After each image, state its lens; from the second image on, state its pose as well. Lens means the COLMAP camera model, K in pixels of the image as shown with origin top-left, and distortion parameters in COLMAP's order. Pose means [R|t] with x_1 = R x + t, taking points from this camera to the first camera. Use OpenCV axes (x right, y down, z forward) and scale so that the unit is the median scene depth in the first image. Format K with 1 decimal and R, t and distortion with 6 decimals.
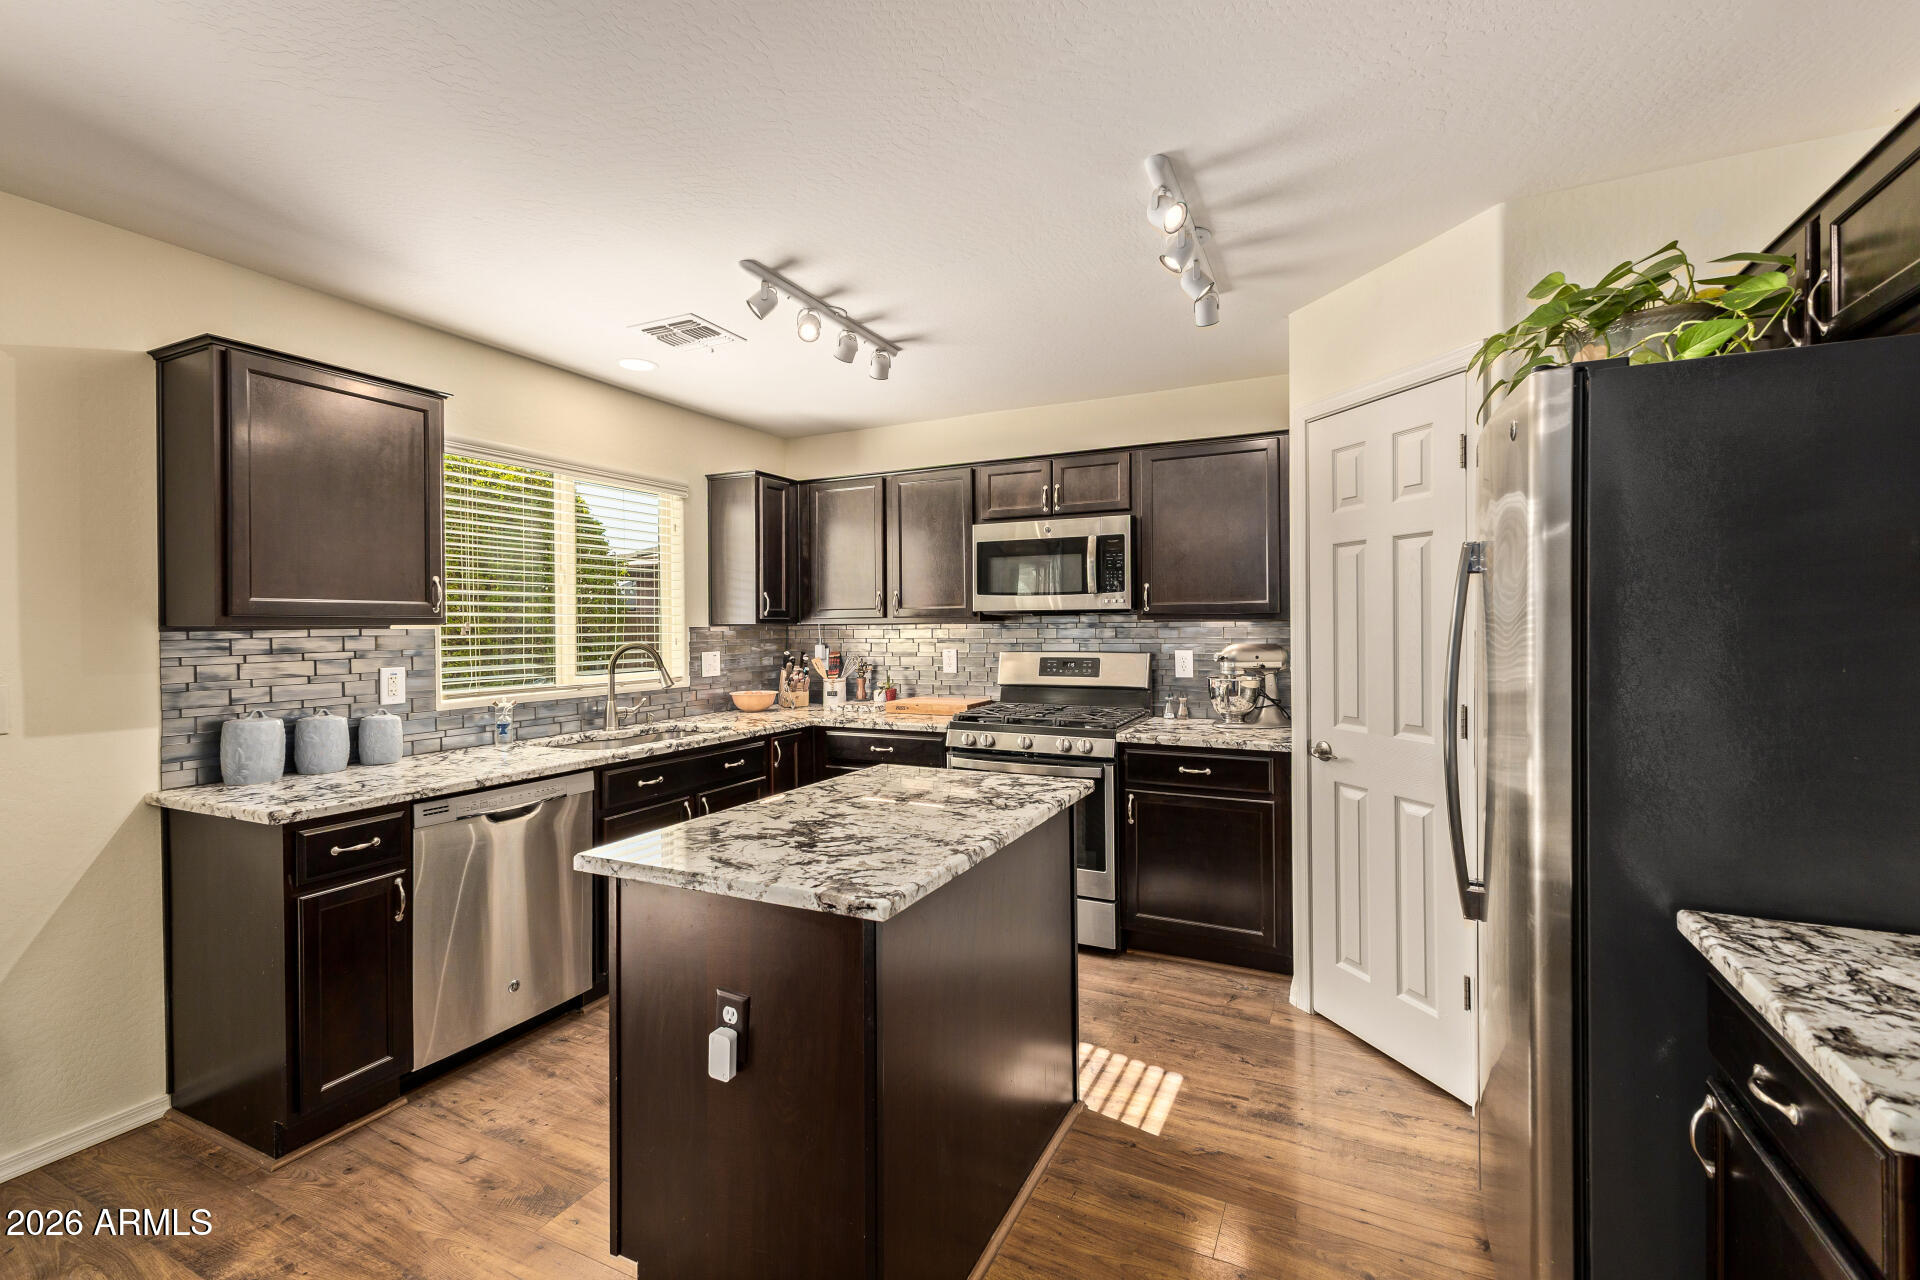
lens RADIAL K [[836.2, 0, 959.2], [0, 836.2, 635.1], [0, 0, 1]] dist [0.011169, -0.002737]
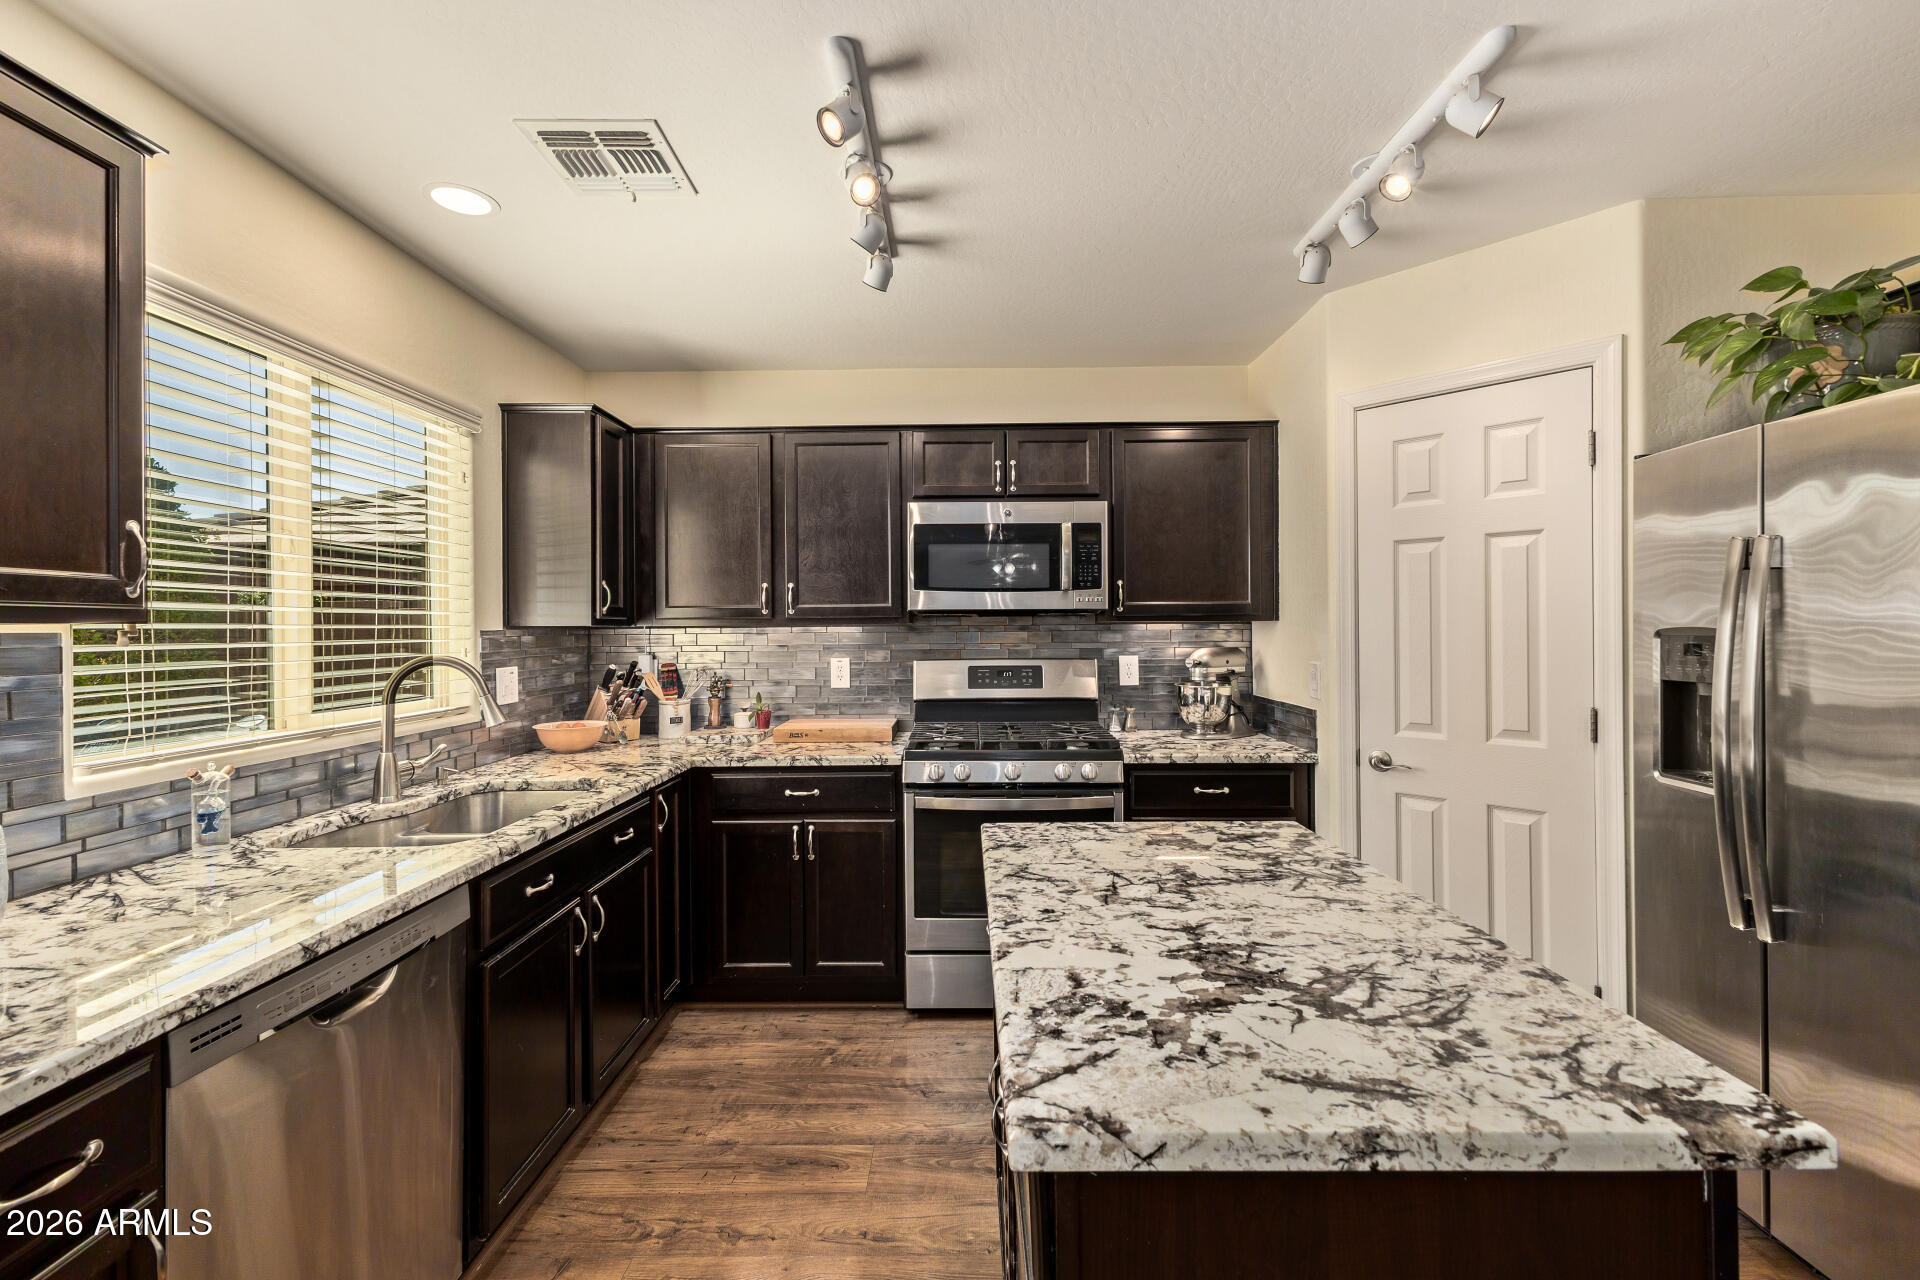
lens RADIAL K [[836.2, 0, 963.2], [0, 836.2, 632.4], [0, 0, 1]] dist [0.011169, -0.002737]
pose [[0.901036, -0.001285, 0.433743, -0.305433], [0.005714, 0.999944, -0.008909, 0.000049], [-0.433707, 0.010506, 0.900993, 0.276564]]
